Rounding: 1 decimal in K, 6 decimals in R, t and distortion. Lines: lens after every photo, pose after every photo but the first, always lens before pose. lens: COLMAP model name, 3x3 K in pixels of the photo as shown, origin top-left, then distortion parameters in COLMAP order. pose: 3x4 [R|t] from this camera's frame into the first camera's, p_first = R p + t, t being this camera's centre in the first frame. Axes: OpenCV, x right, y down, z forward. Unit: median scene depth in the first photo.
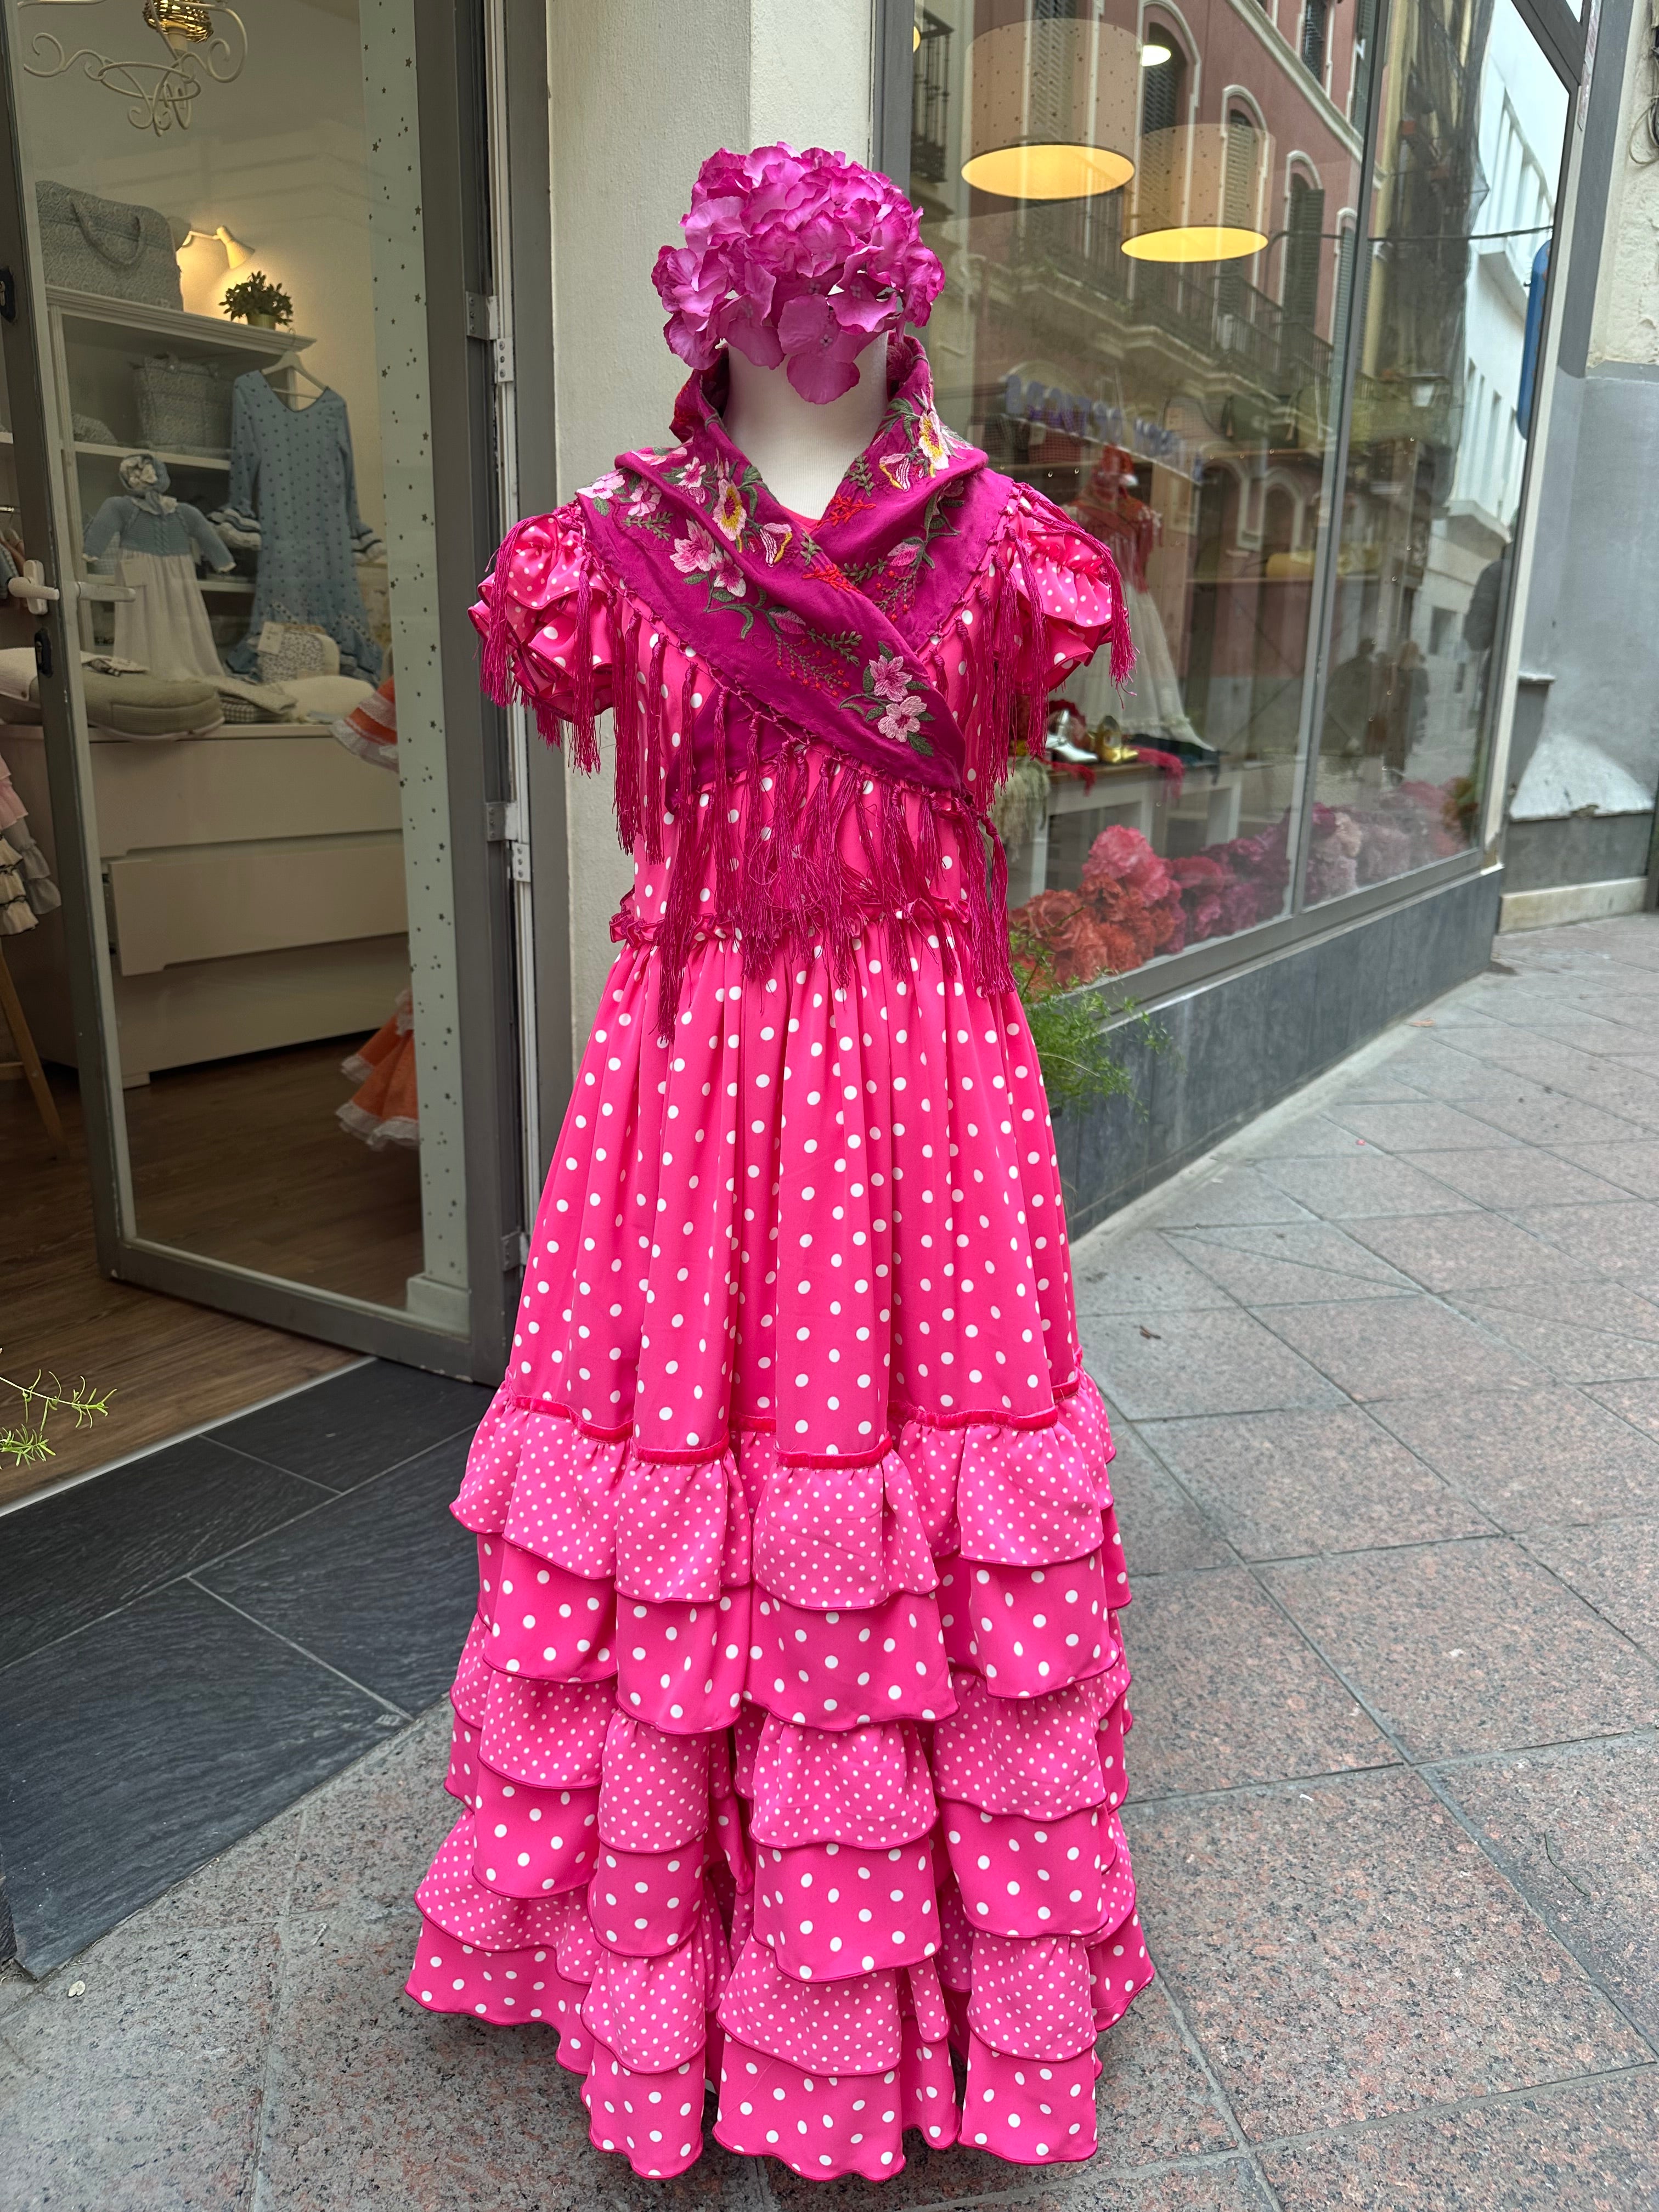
lens RADIAL K [[1588.2, 0, 817.1], [0, 1588.2, 1107.1], [0, 0, 1]] dist [-0.000911, -0.004743]
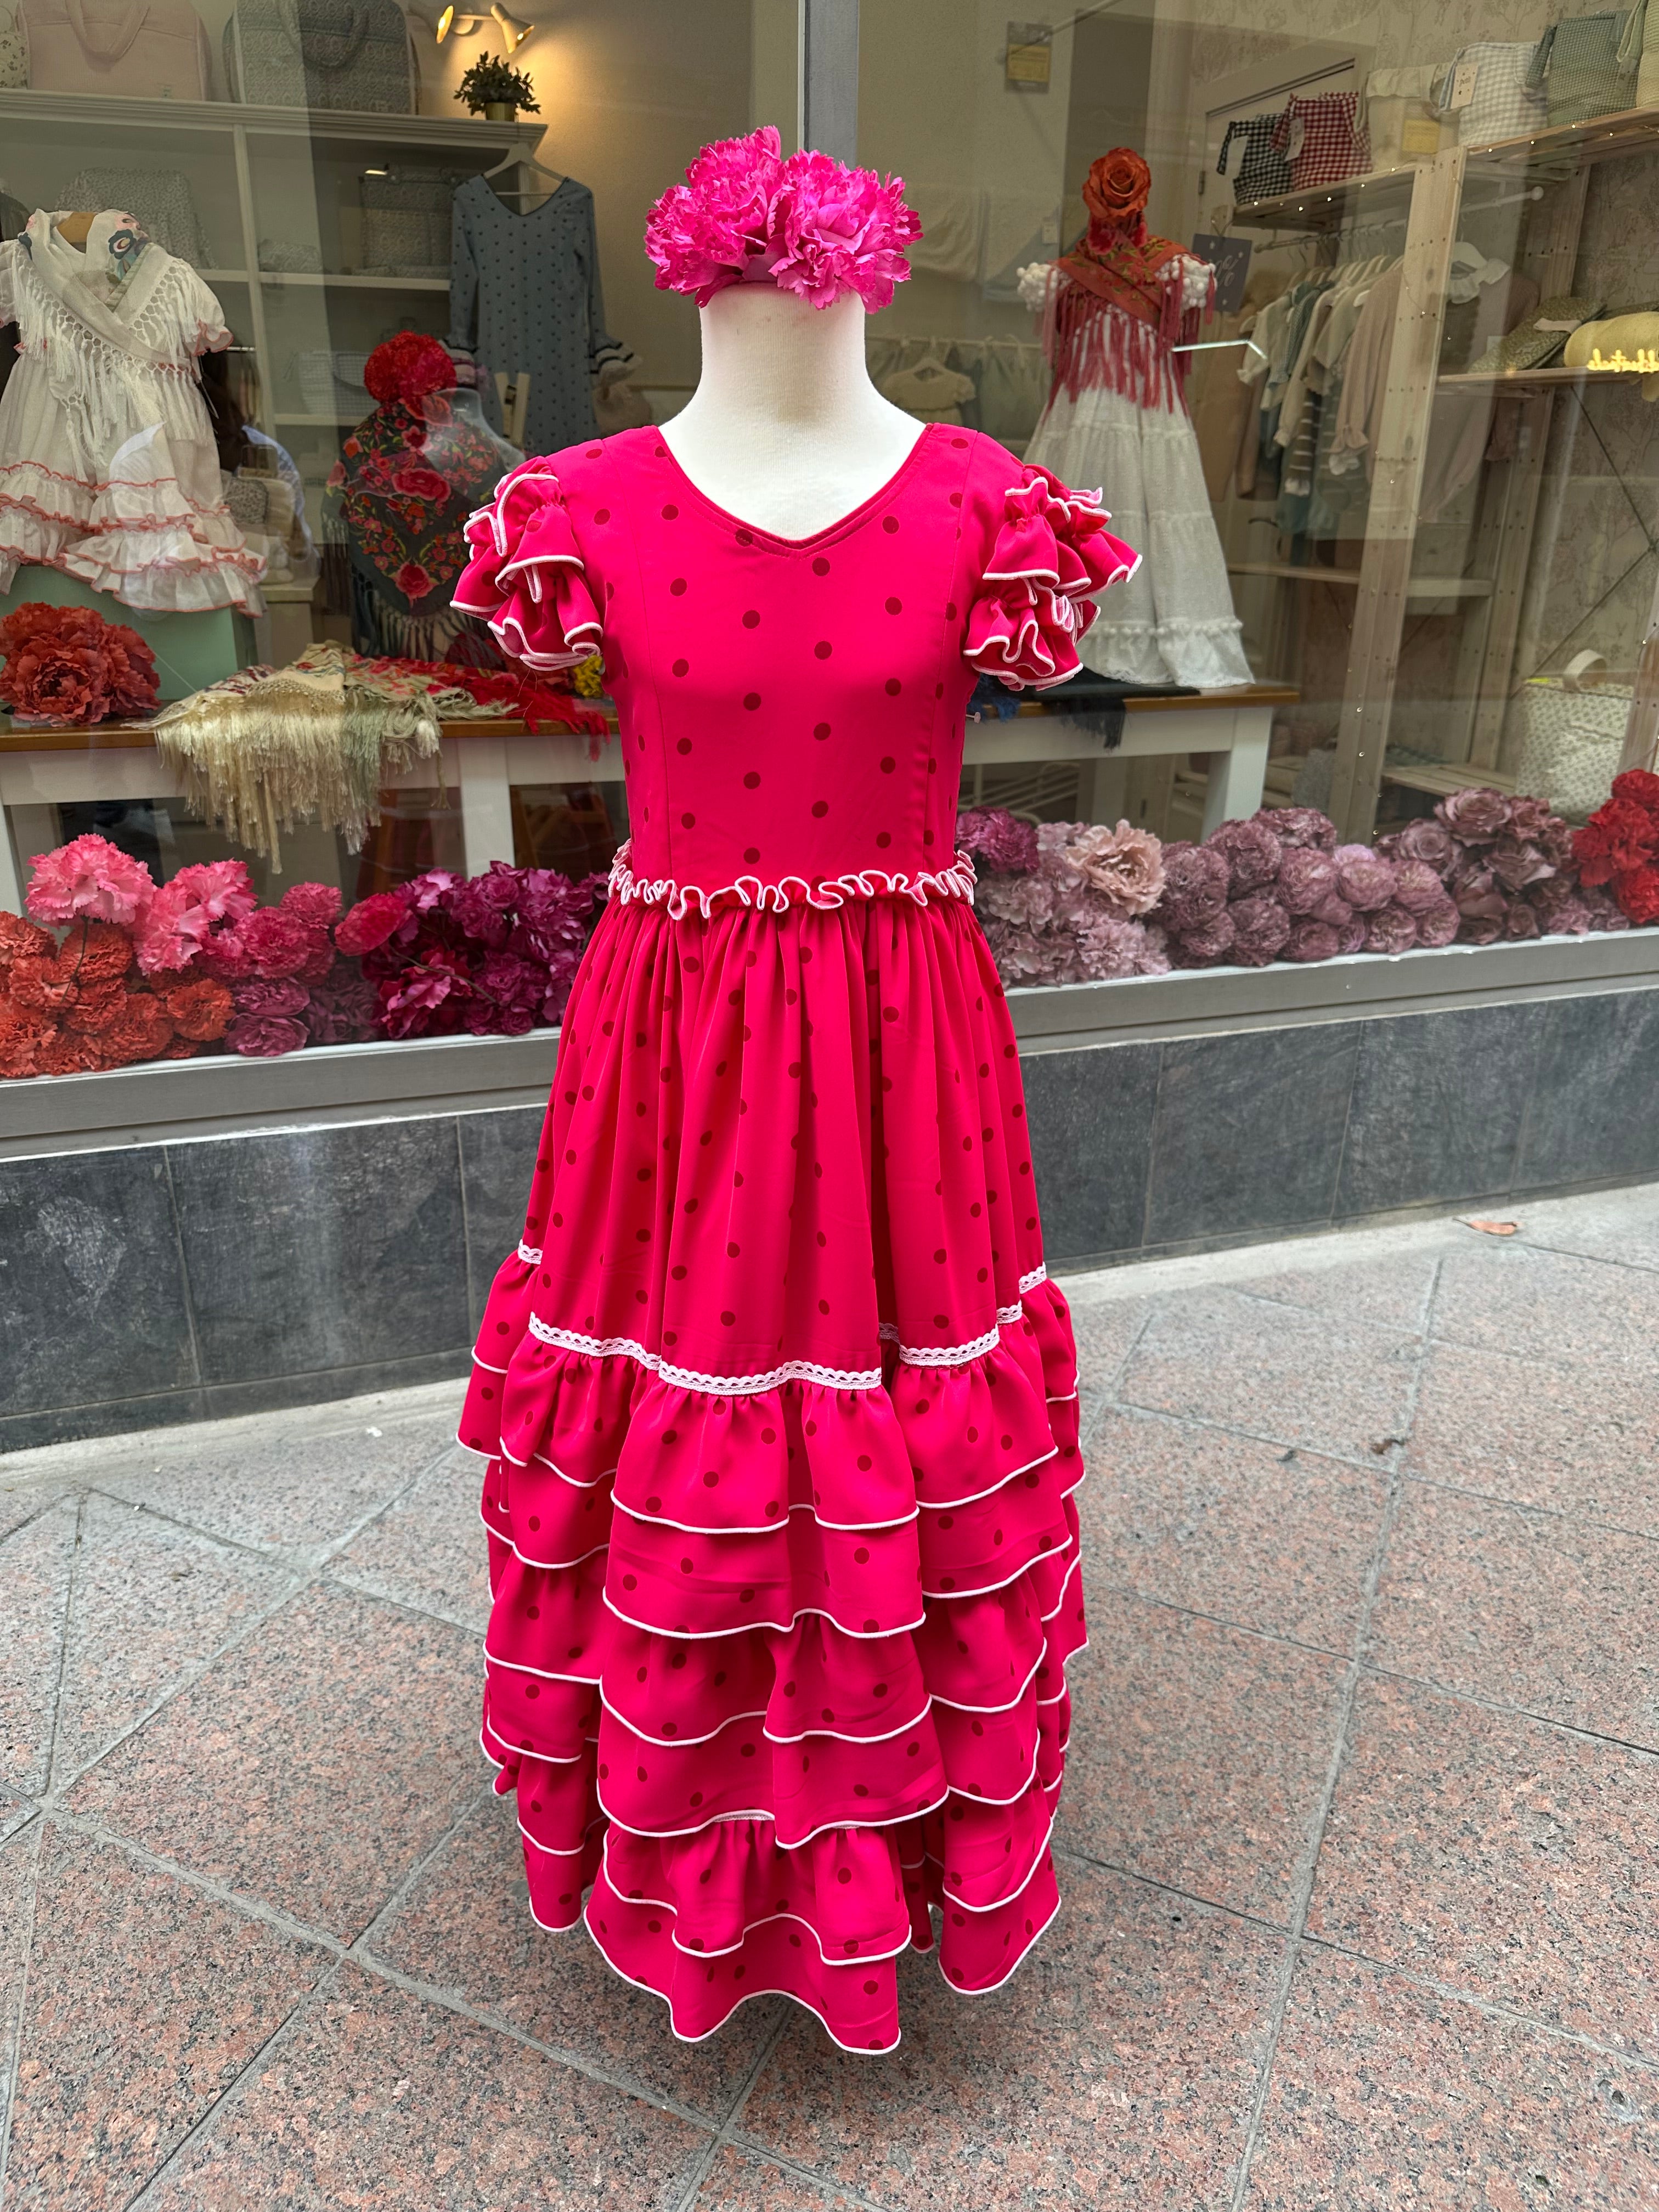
lens RADIAL K [[1588.2, 0, 817.1], [0, 1588.2, 1107.1], [0, 0, 1]] dist [-0.000911, -0.004743]
pose [[0.792820, 0.221144, -0.567919, 1.193983], [-0.159586, 0.974661, 0.156743, -0.333693], [0.588191, -0.033637, 0.808022, 1.030242]]
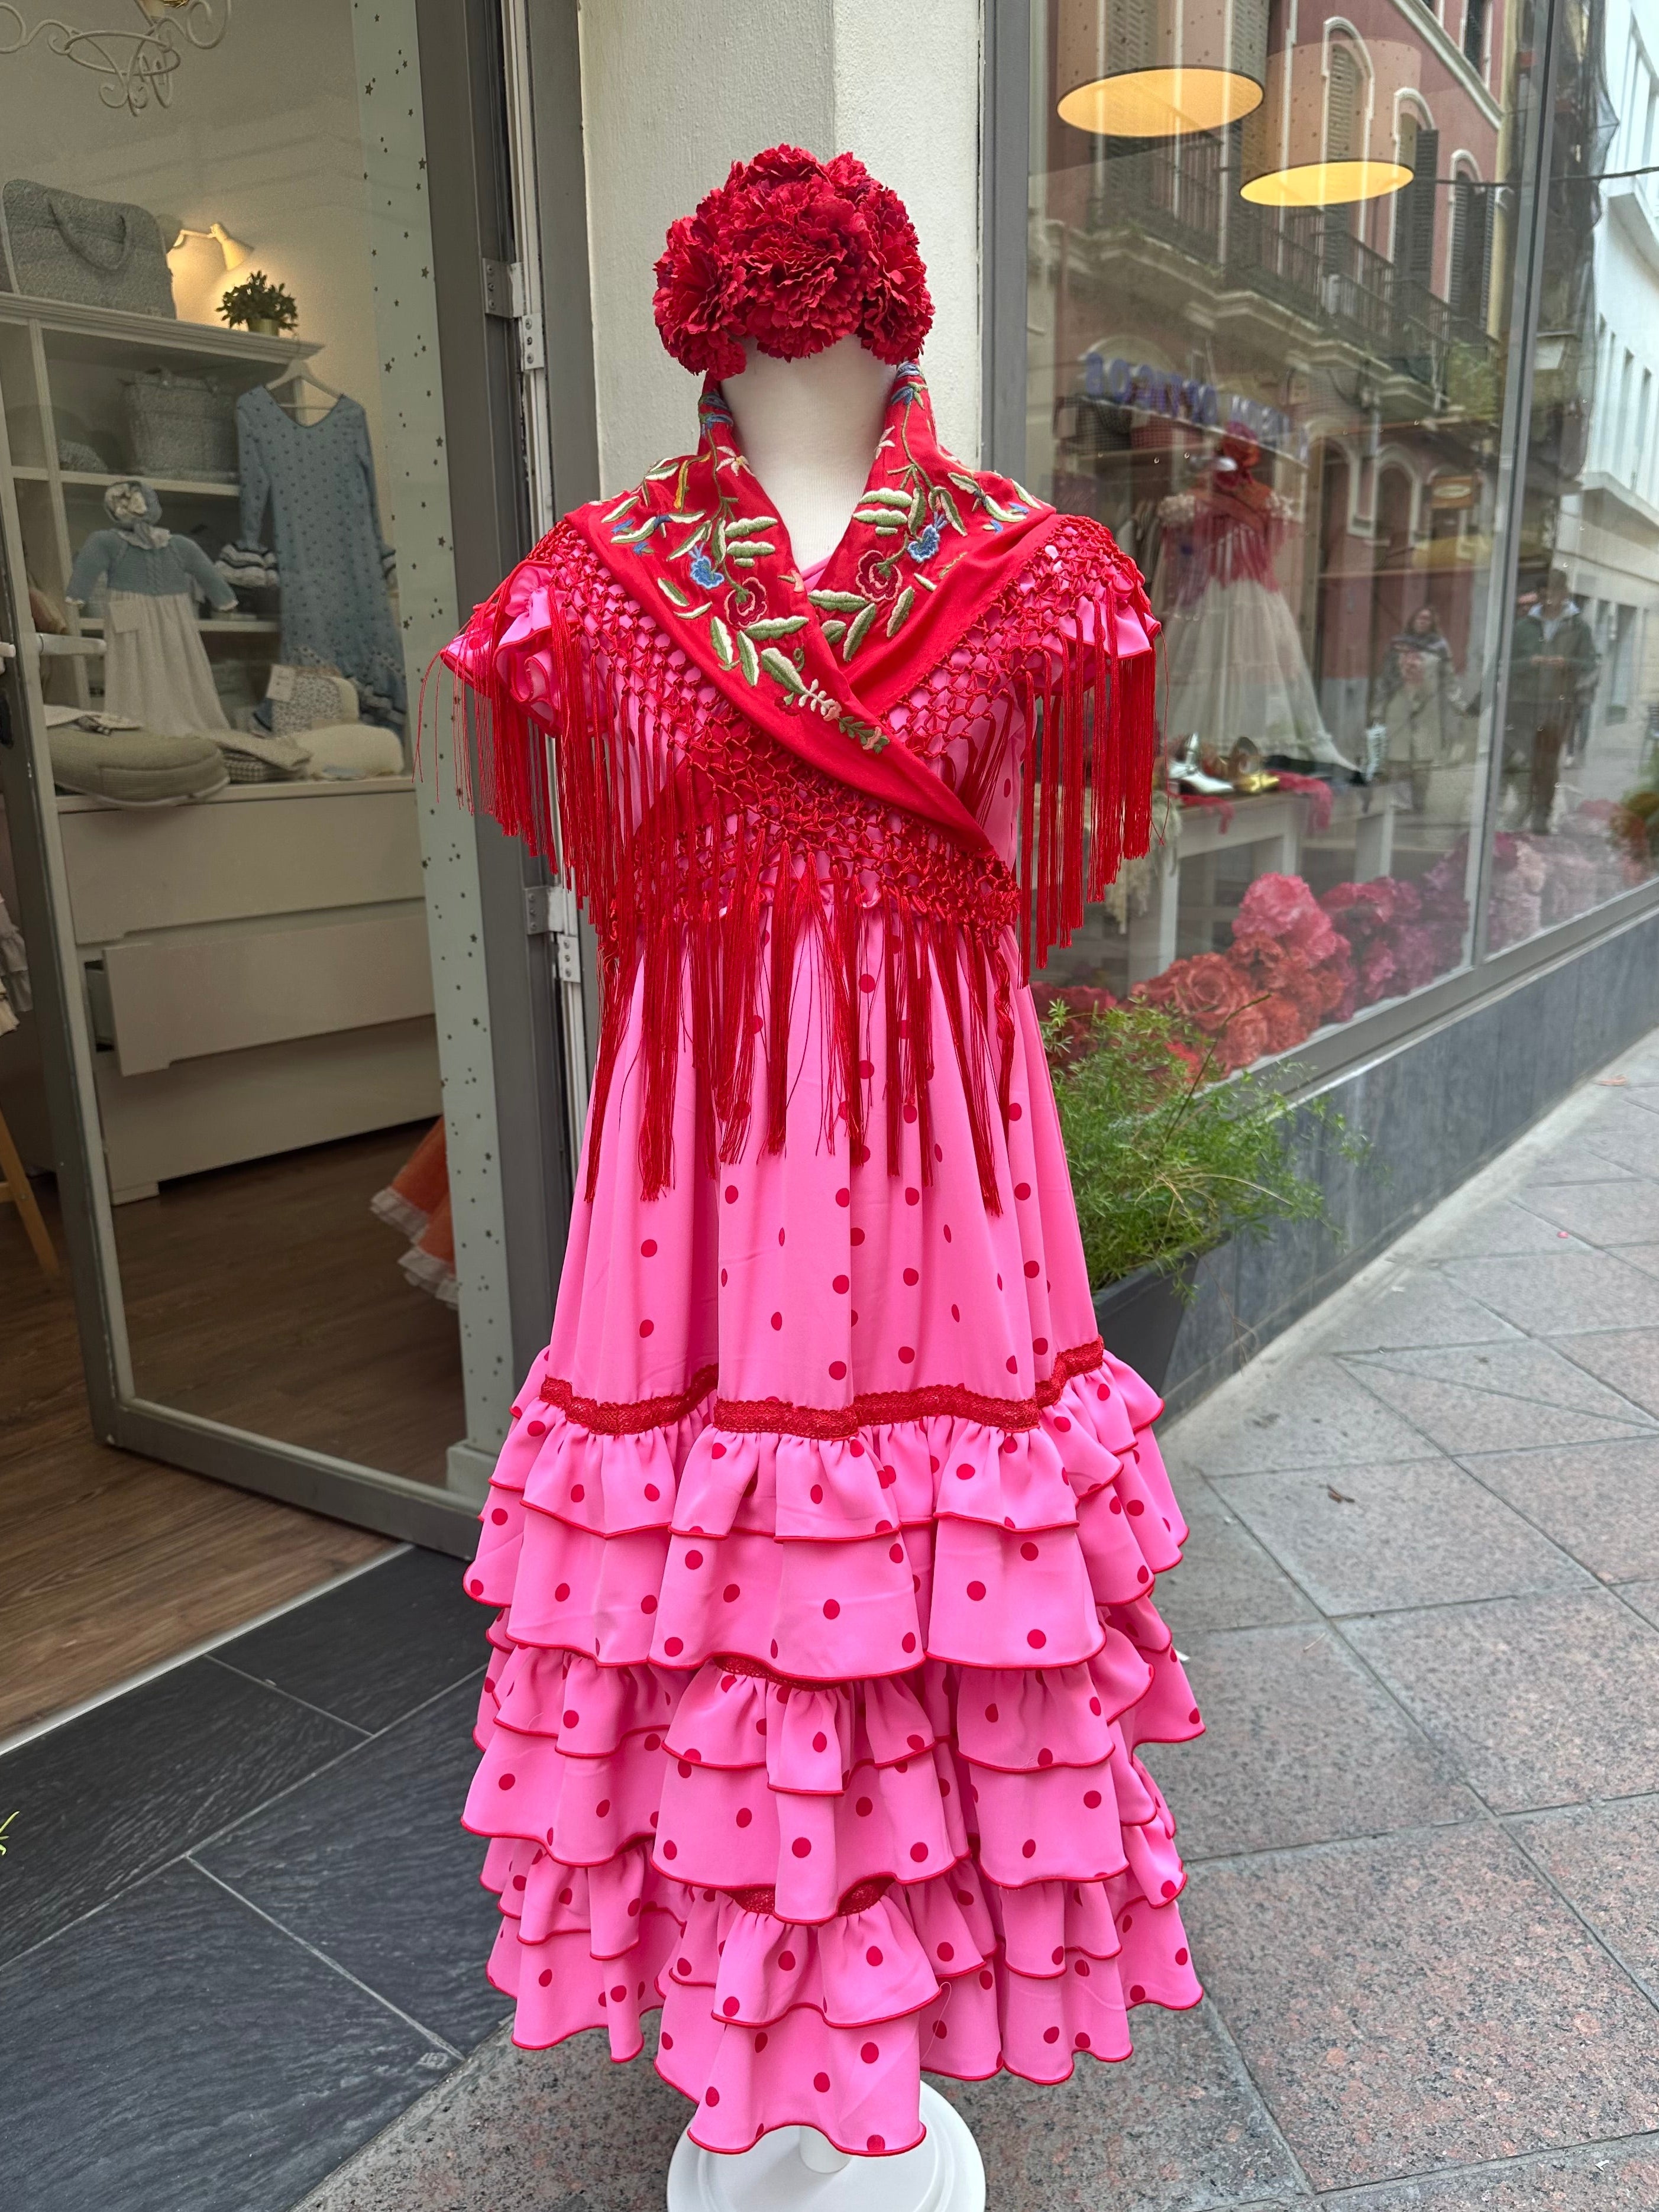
lens RADIAL K [[1720.4, 0, 816.6], [0, 1720.4, 1177.1], [0, 0, 1]] dist [-0.009510, 0.000864]
pose [[0.998705, -0.025050, -0.044281, -0.023442], [0.025457, 0.999638, 0.008662, -0.047901], [0.044048, -0.009779, 0.998982, 0.124689]]
